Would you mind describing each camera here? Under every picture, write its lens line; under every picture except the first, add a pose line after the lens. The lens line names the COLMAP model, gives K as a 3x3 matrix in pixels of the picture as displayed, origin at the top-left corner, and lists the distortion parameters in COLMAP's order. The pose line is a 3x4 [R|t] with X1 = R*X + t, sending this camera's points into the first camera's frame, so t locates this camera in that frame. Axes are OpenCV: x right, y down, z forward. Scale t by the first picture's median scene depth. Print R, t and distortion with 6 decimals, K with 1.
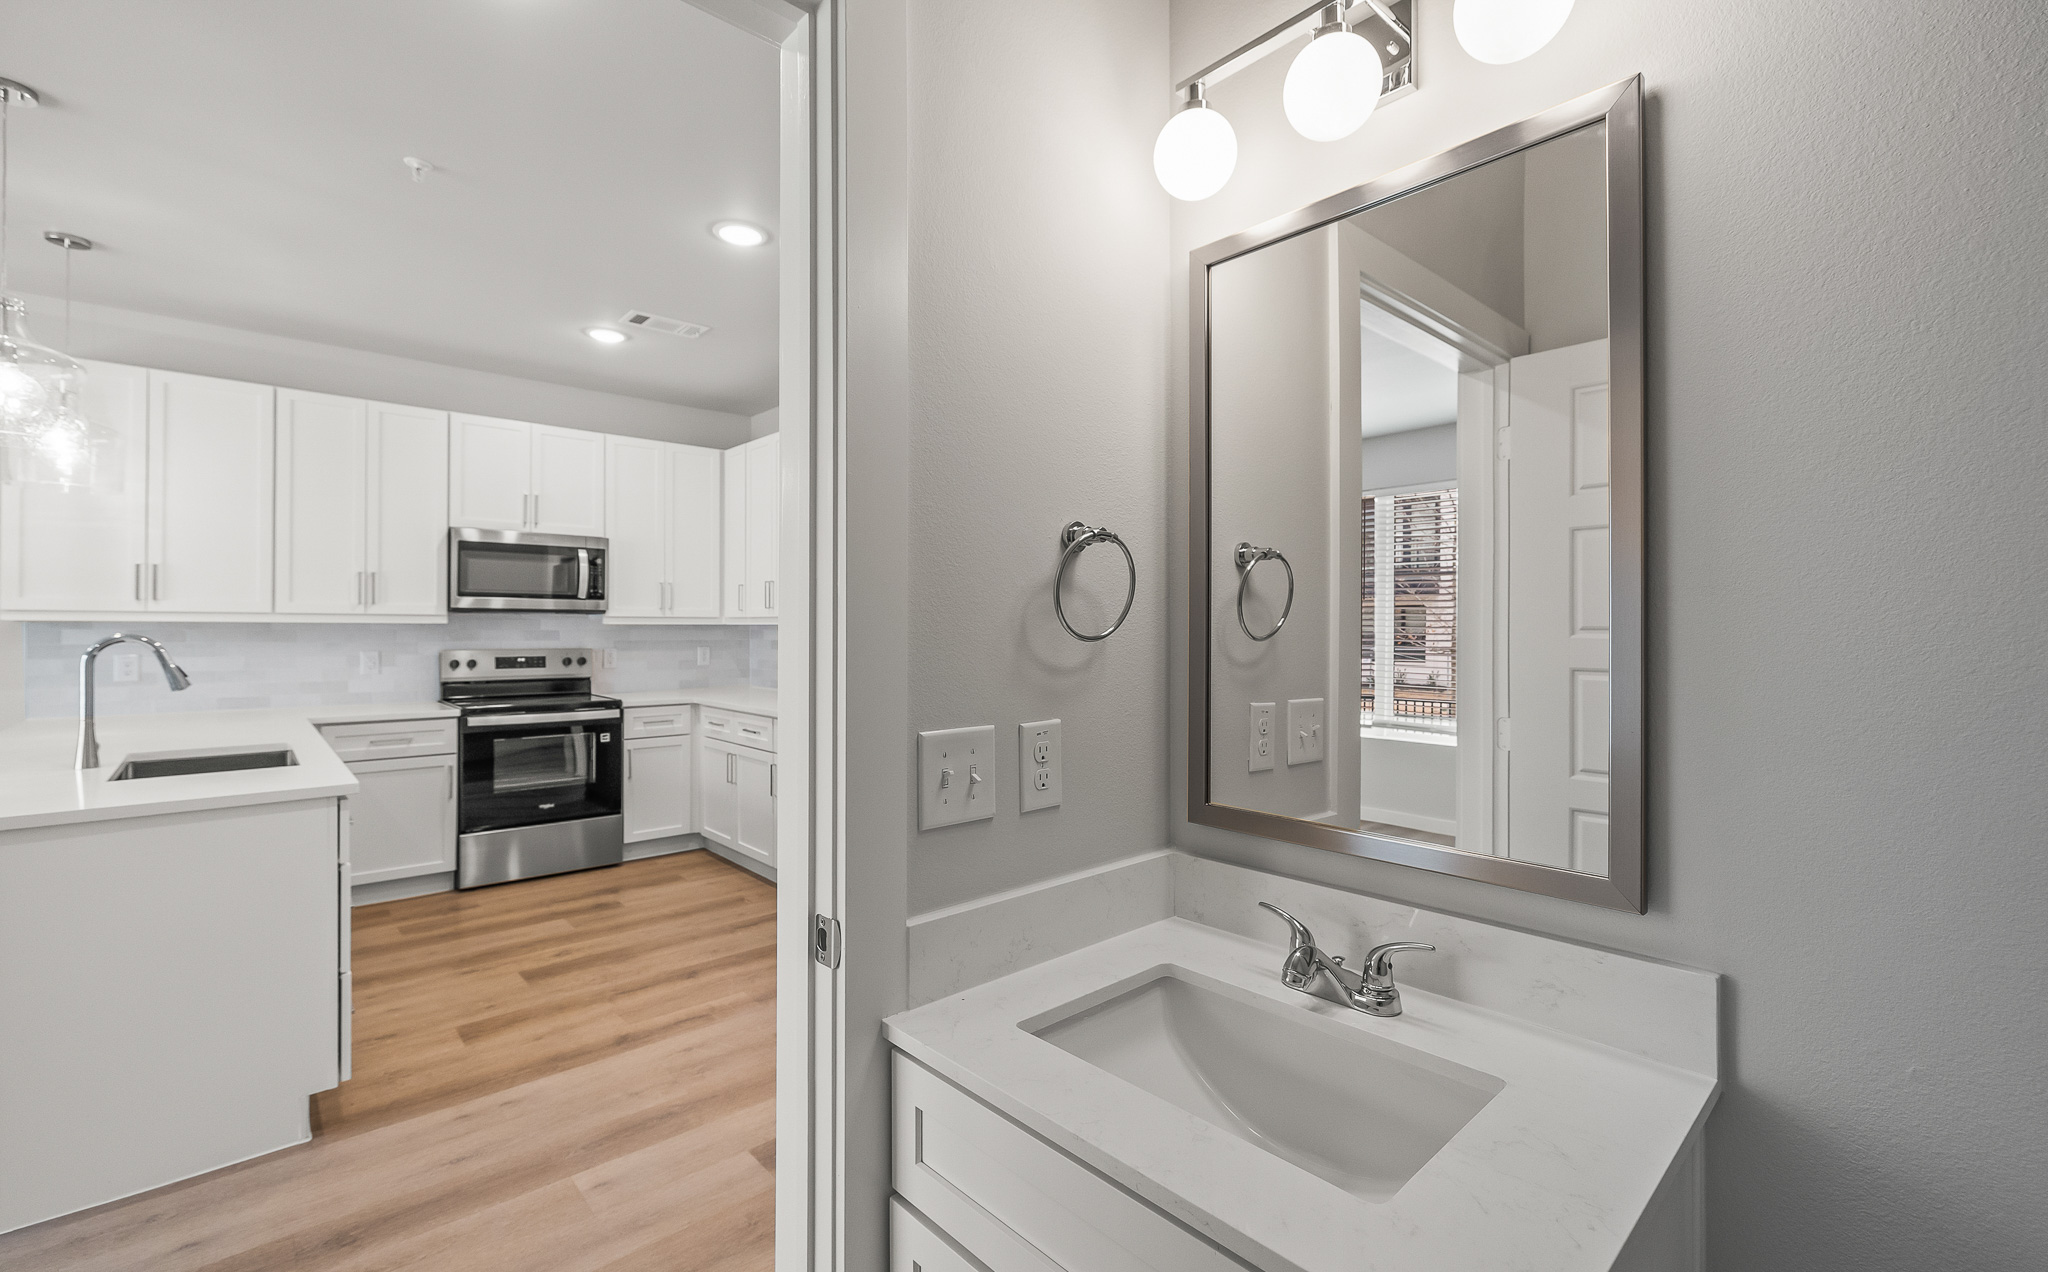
lens RADIAL K [[870.4, 0, 1018.3], [0, 870.4, 624.4], [0, 0, 1]] dist [0.005143, 0.000688]
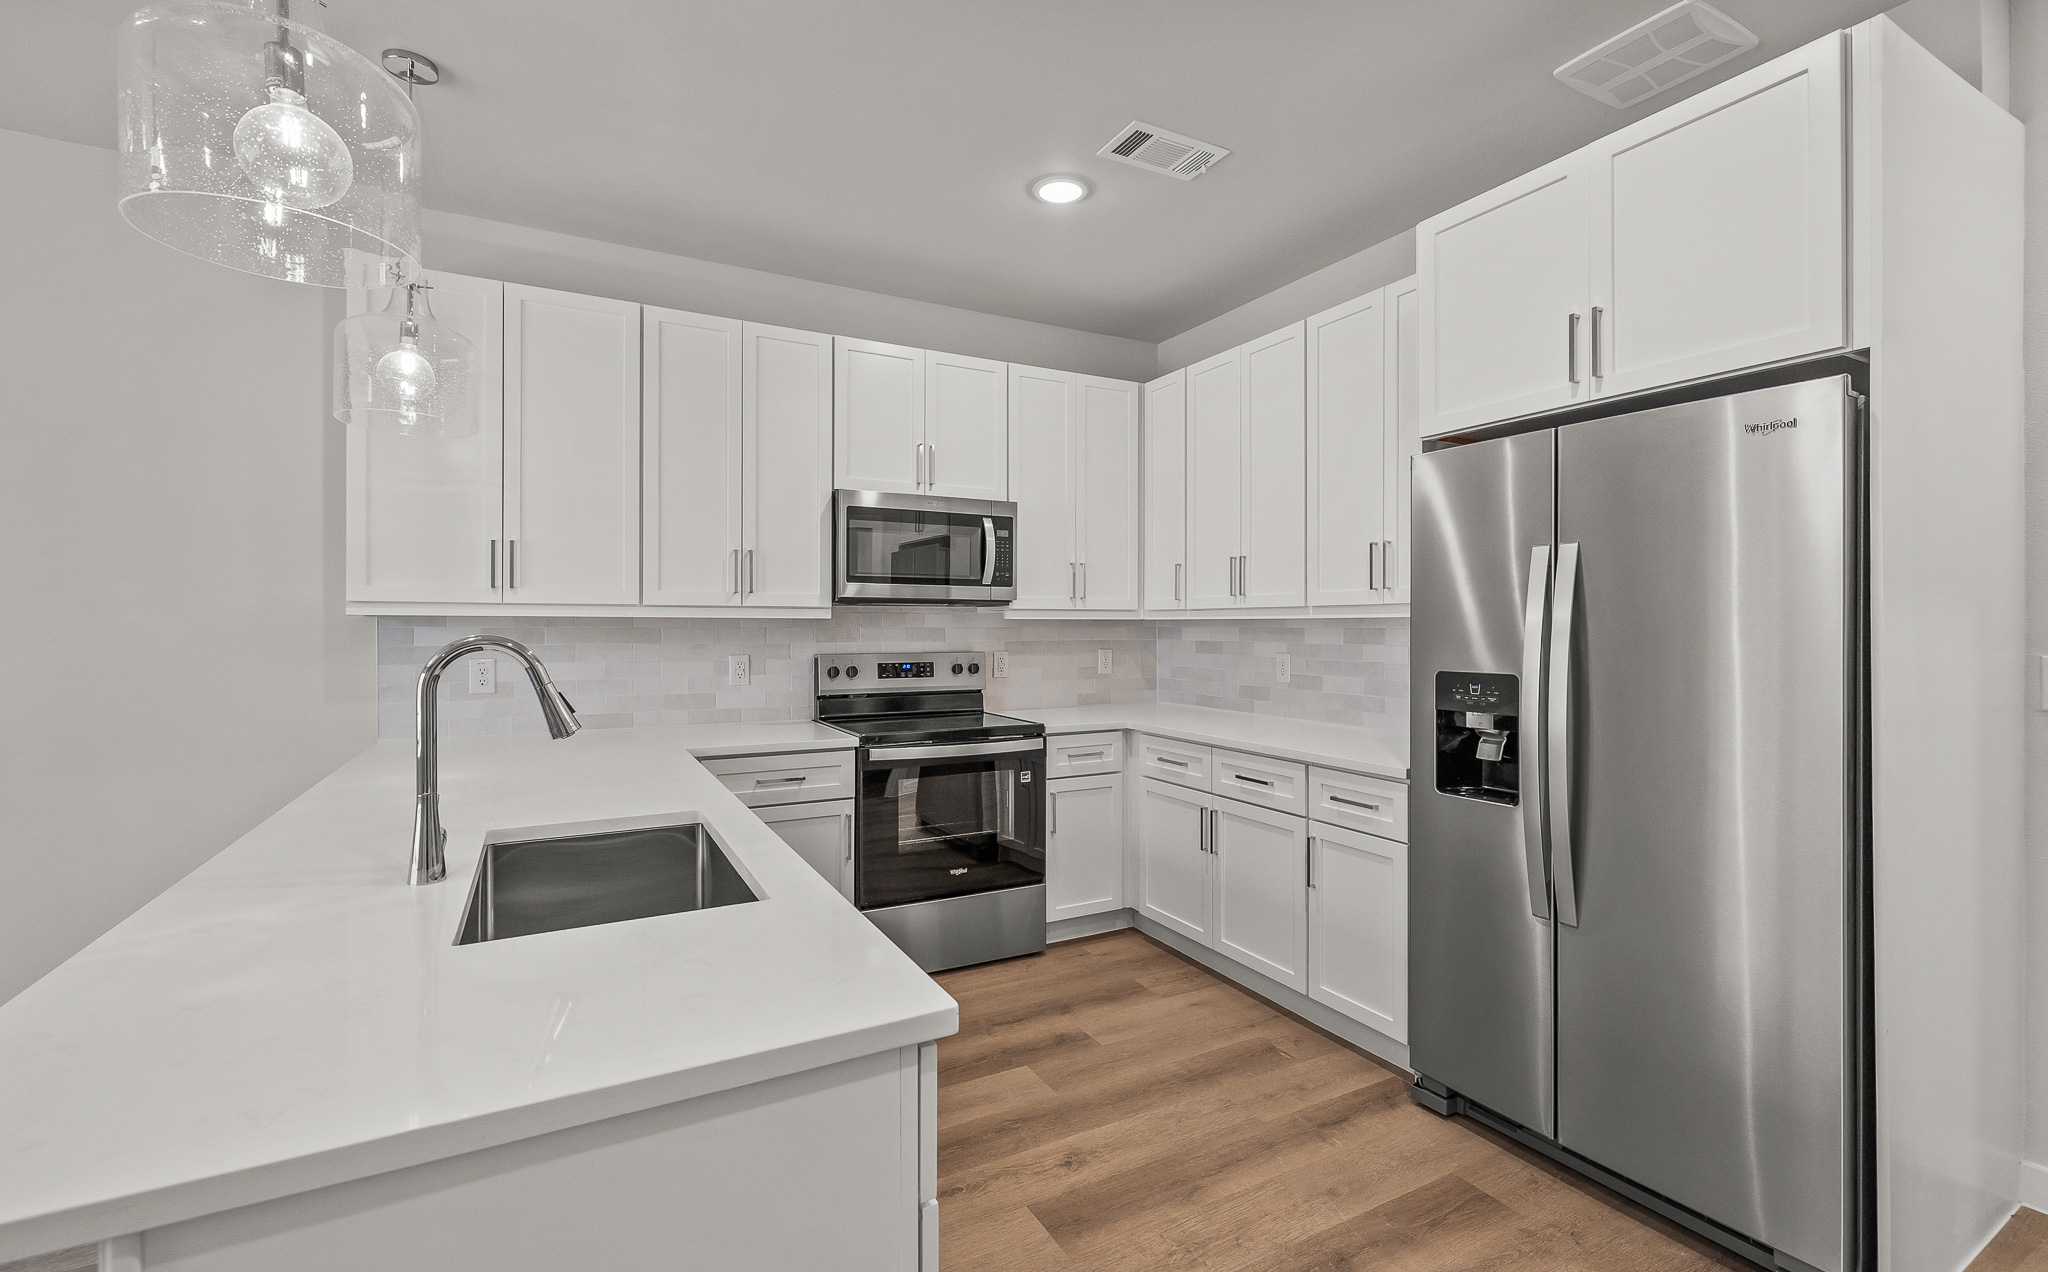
lens RADIAL K [[870.4, 0, 1018.3], [0, 870.4, 624.4], [0, 0, 1]] dist [0.005143, 0.000688]
pose [[0.971359, -0.001076, -0.237613, -0.314538], [0.001978, 0.999992, 0.003557, 0.001593], [0.237607, -0.003925, 0.971353, 0.305823]]
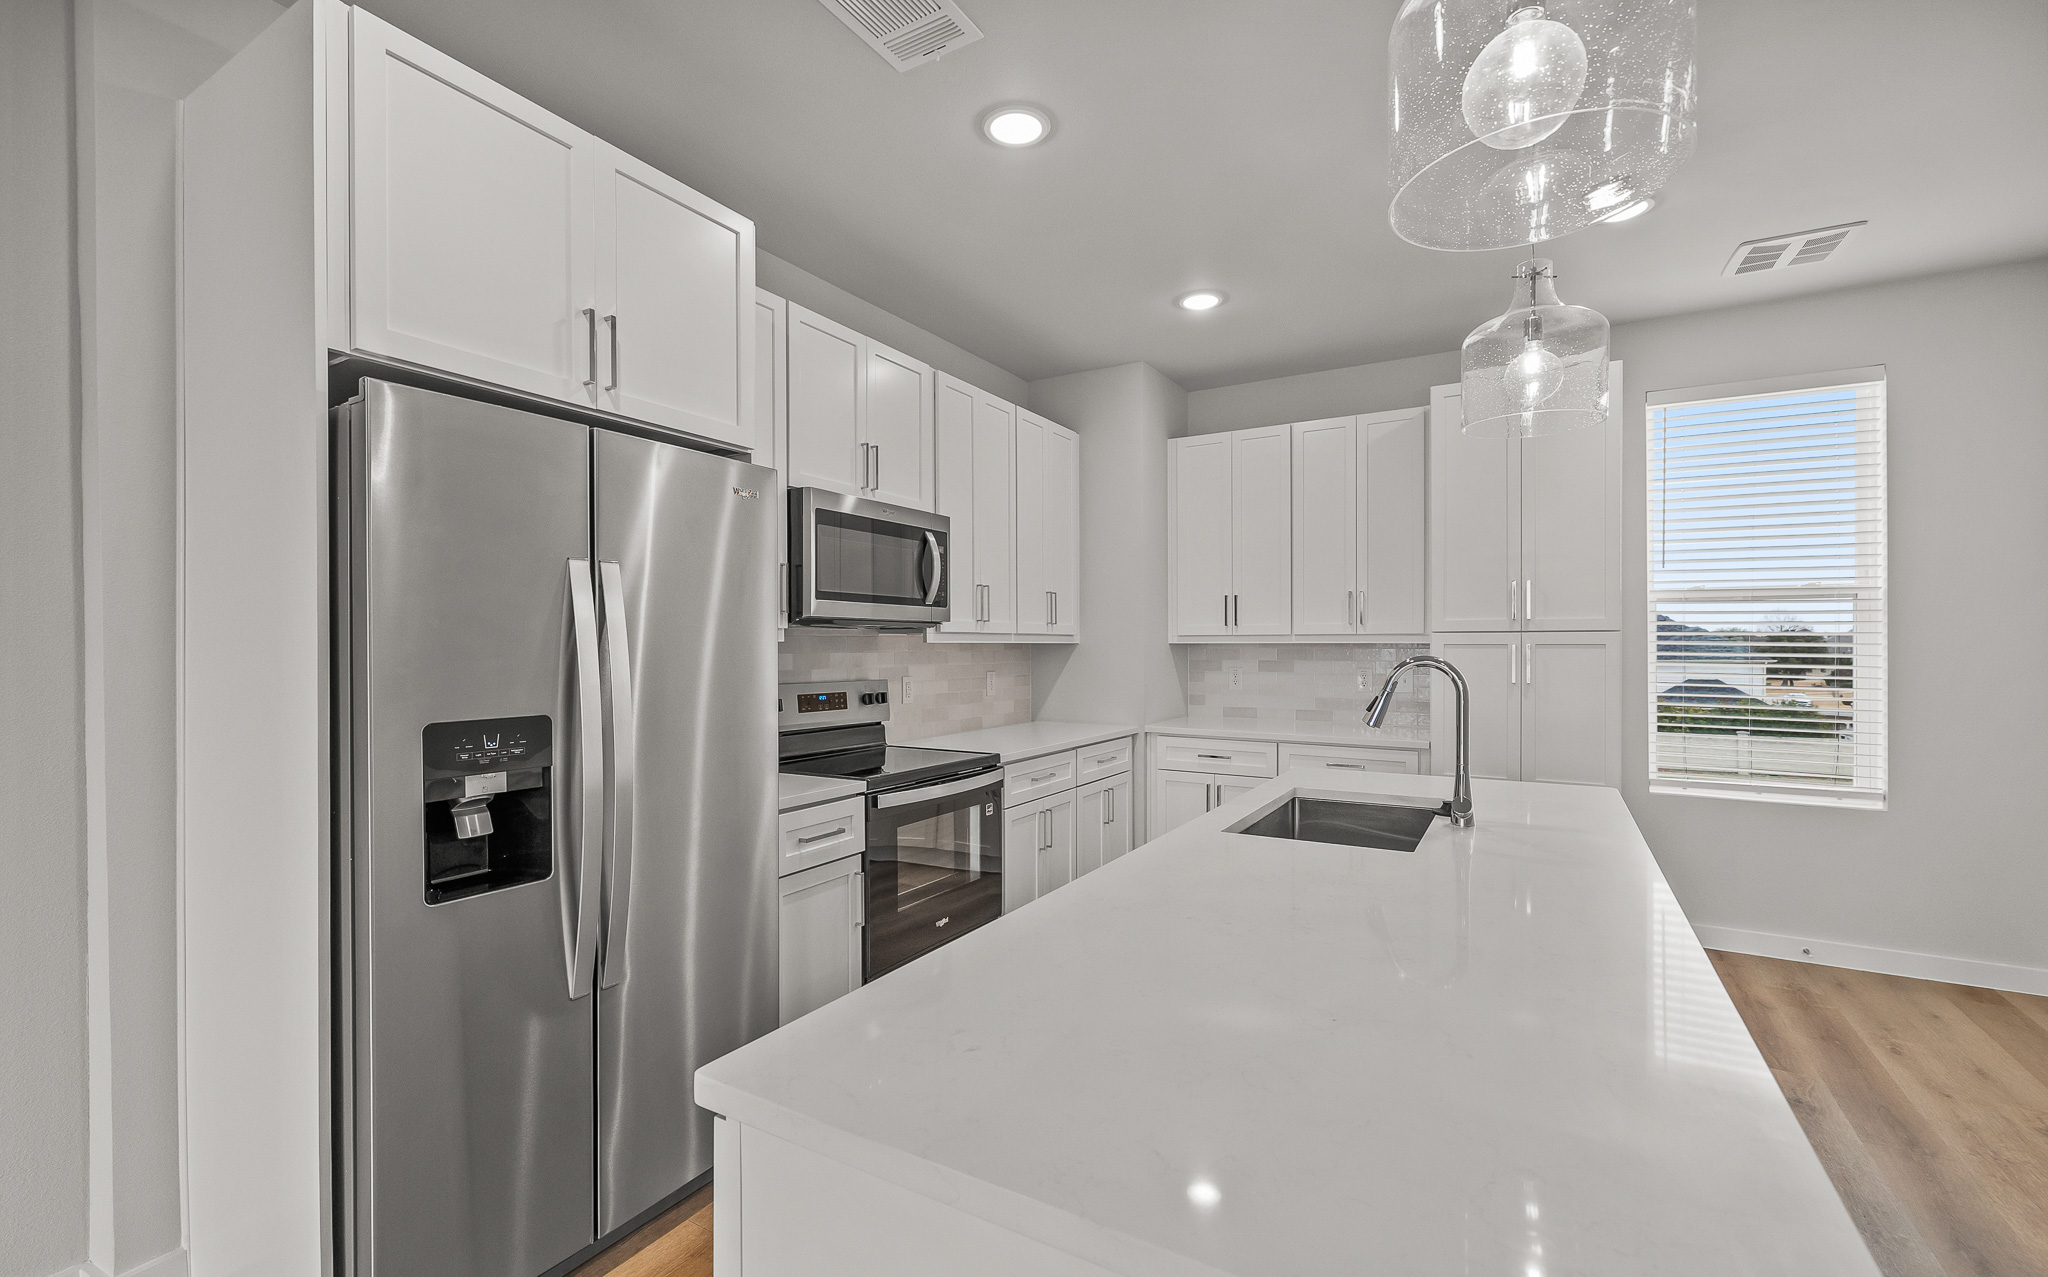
lens RADIAL K [[898.1, 0, 1057.8], [0, 898.1, 644.8], [0, 0, 1]] dist [-0.000295, -0.000035]
pose [[0.940985, -0.002726, 0.338437, -0.673526], [0.001605, 0.999992, 0.003591, -0.001241], [-0.338445, -0.002836, 0.940982, 0.330853]]
